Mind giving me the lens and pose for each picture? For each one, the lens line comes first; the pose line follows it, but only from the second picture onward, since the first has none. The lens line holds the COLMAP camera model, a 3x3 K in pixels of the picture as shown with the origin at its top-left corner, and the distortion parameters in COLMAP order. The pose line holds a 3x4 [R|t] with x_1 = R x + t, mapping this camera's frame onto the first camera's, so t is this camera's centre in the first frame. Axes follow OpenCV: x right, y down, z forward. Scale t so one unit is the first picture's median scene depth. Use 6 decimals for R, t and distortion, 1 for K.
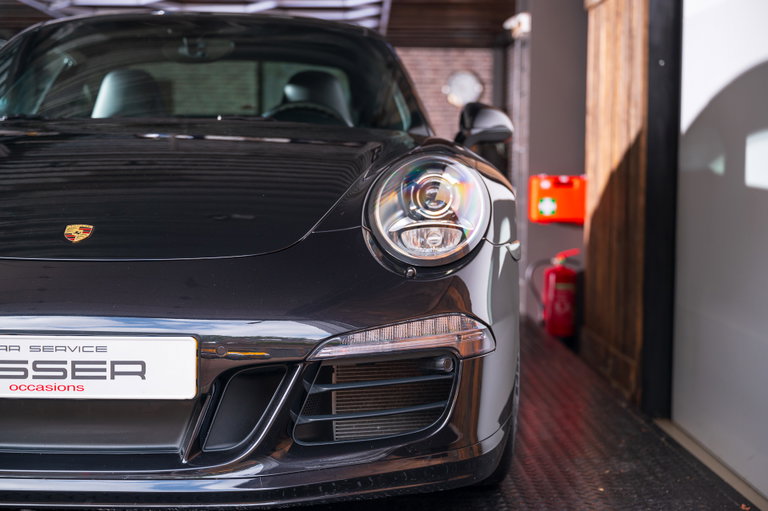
lens RADIAL K [[1440.3, 0, 384.0], [0, 1440.3, 255.5], [0, 0, 1]] dist [-0.041631, -0.065766]
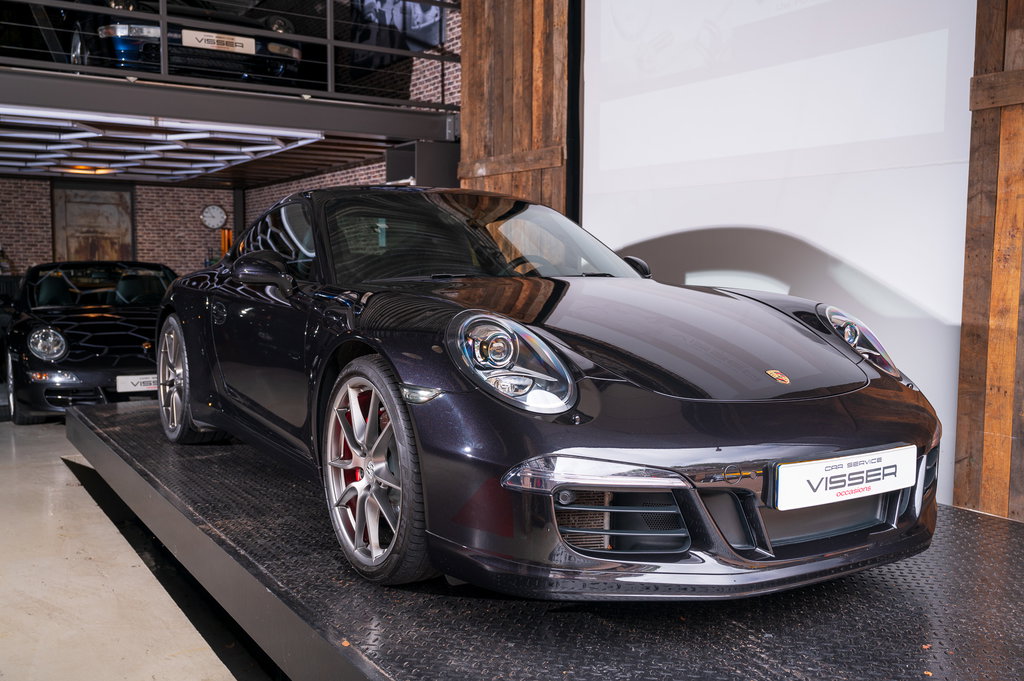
lens RADIAL K [[931.2, 0, 512.0], [0, 931.2, 340.5], [0, 0, 1]] dist [0.001072, -0.001076]
pose [[0.850701, -0.045377, 0.523688, -0.862323], [0.031677, 0.998882, 0.035095, -0.086663], [-0.524695, -0.013266, 0.851187, 0.338440]]
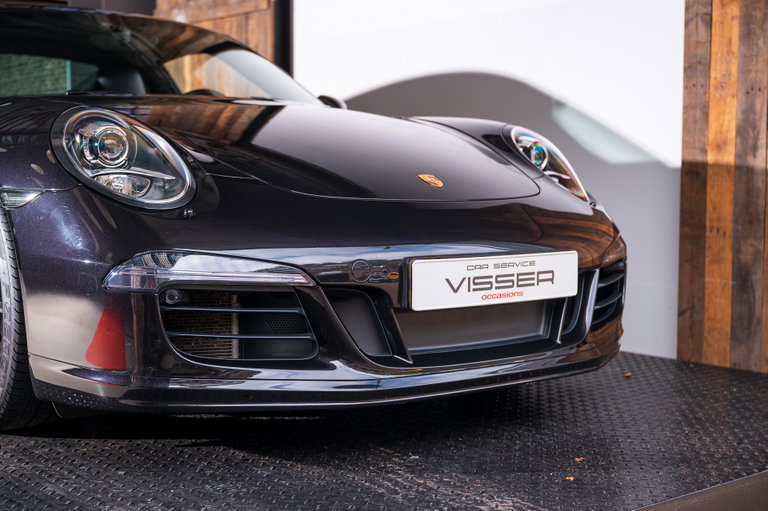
lens RADIAL K [[1101.0, 0, 384.0], [0, 1101.0, 255.5], [0, 0, 1]] dist [0.023657, -0.060718]
pose [[0.791370, -0.054389, 0.608914, -0.801331], [0.041641, 0.998517, 0.035071, 0.013823], [-0.609918, -0.002398, 0.792461, 0.232469]]
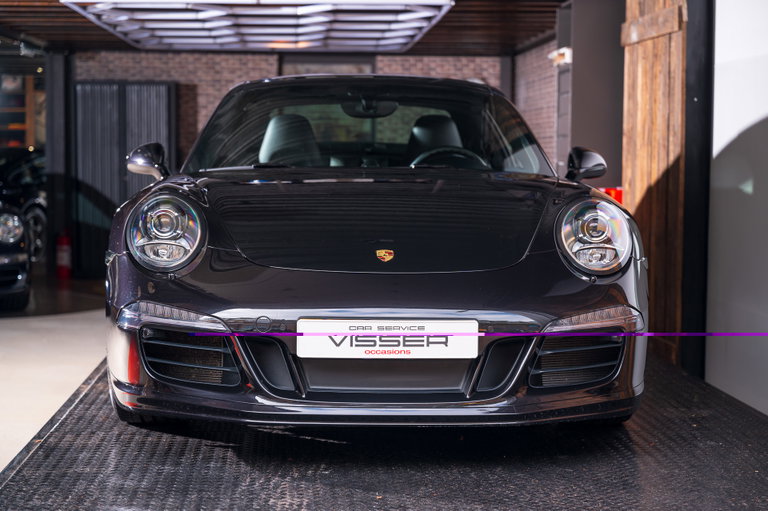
lens RADIAL K [[1537.1, 0, 384.0], [0, 1537.1, 255.5], [0, 0, 1]] dist [0.030519, -0.365667]
pose [[0.999260, -0.004011, 0.038255, -0.263067], [0.003711, 0.999962, 0.007934, -0.027166], [-0.038285, -0.007786, 0.999237, -0.642990]]
